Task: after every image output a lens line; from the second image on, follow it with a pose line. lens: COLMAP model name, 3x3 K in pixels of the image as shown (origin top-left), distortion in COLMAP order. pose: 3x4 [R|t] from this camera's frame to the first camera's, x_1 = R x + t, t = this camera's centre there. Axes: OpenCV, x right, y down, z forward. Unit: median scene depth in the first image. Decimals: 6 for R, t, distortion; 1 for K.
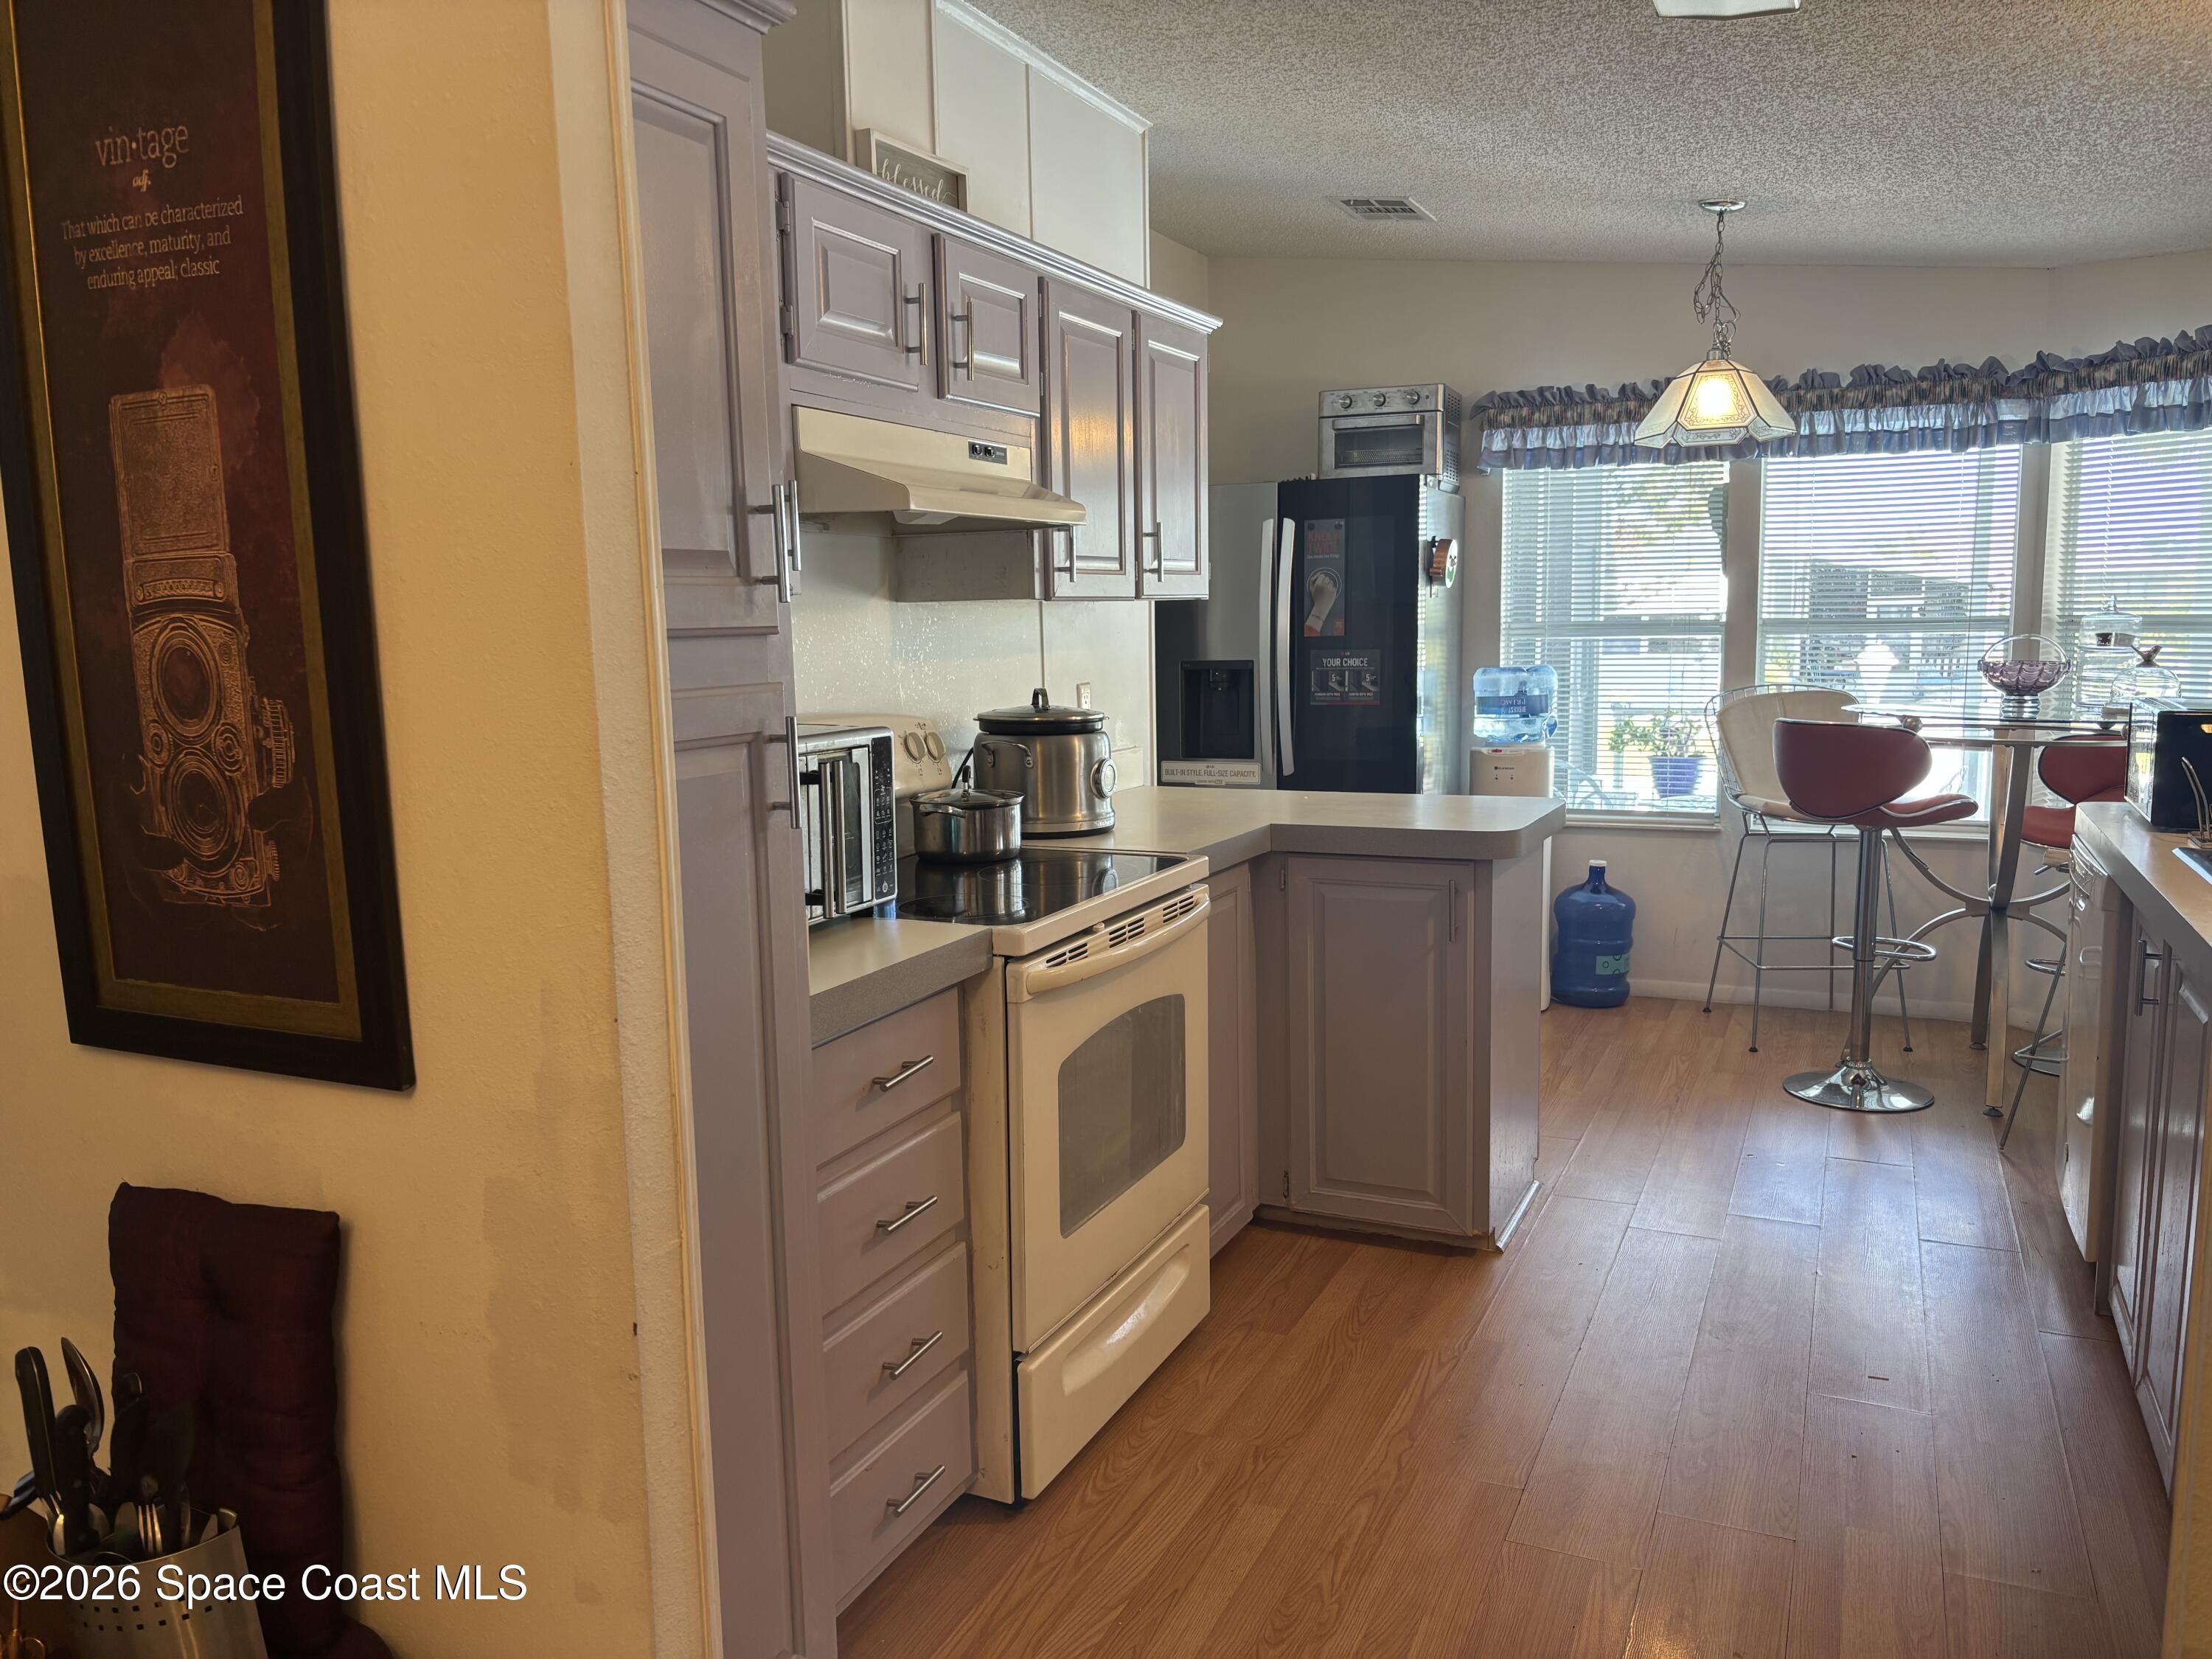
lens RADIAL K [[1697.9, 0, 1107.2], [0, 1697.9, 848.7], [0, 0, 1]] dist [0.096254, -0.108318]
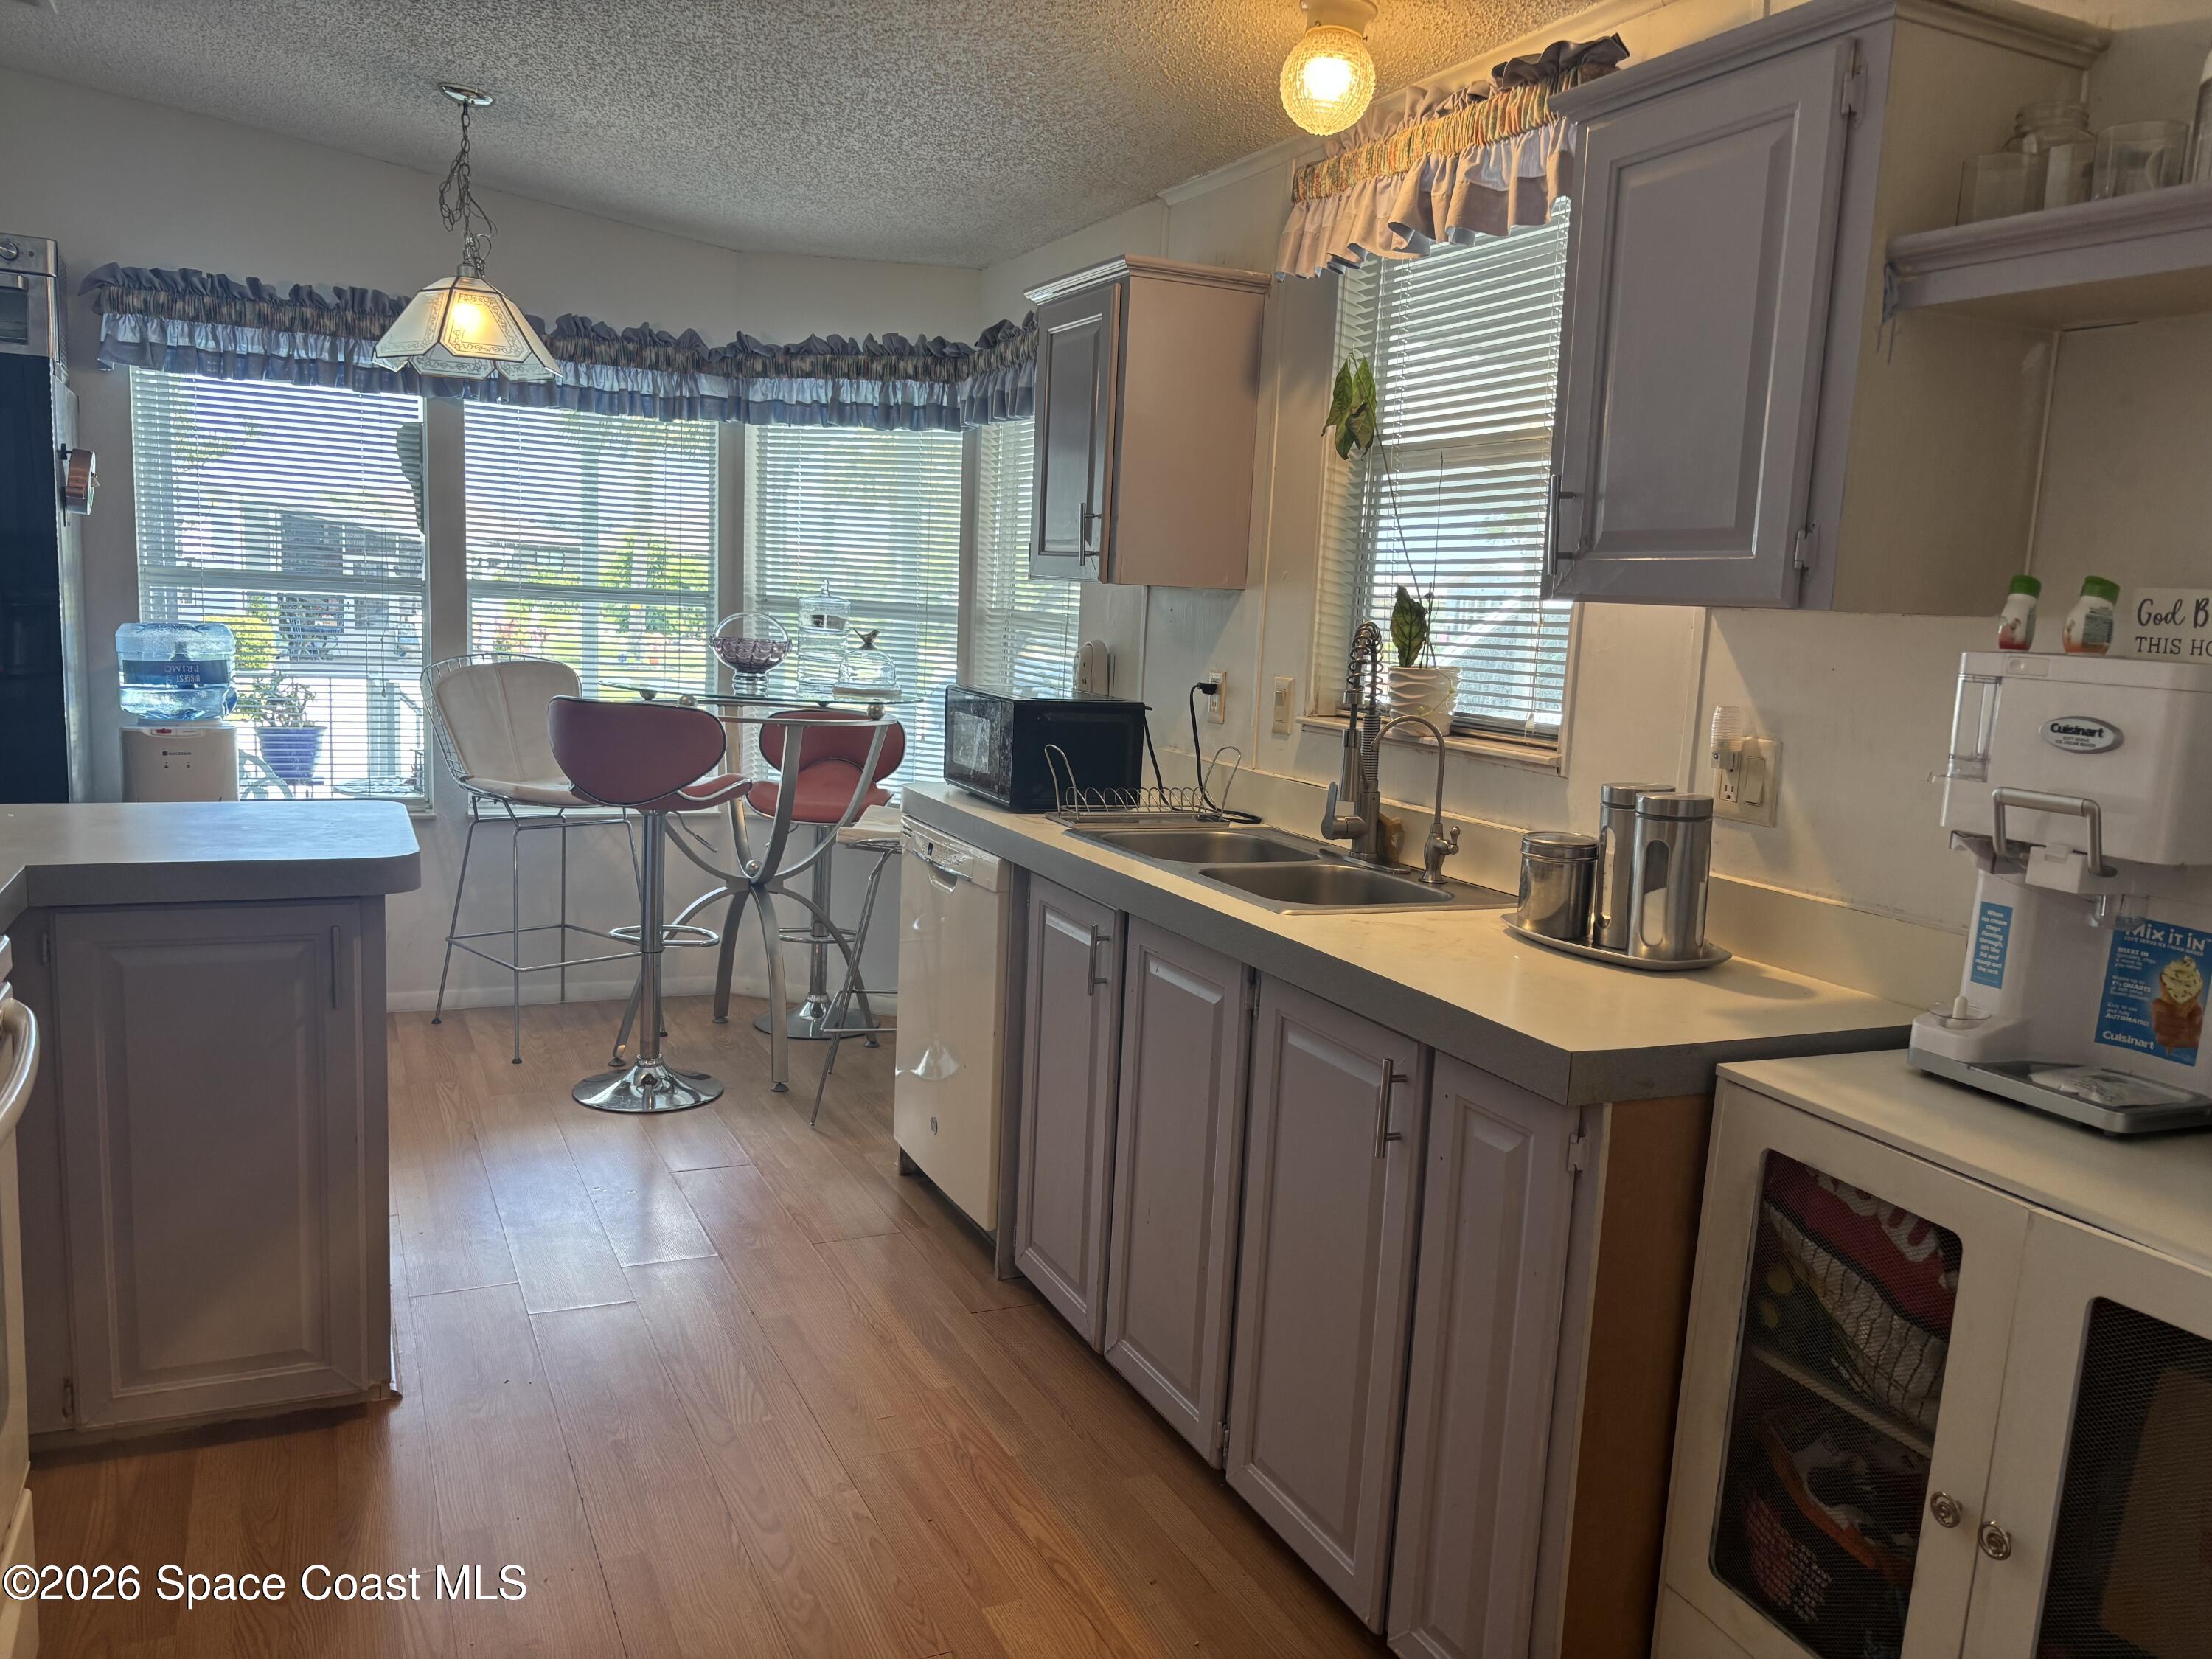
lens RADIAL K [[1697.9, 0, 1107.2], [0, 1697.9, 848.7], [0, 0, 1]] dist [0.096254, -0.108318]
pose [[0.664778, -0.068865, 0.743860, -0.082420], [0.049989, 0.997611, 0.047682, -0.021880], [-0.745366, 0.005487, 0.666633, 0.167261]]
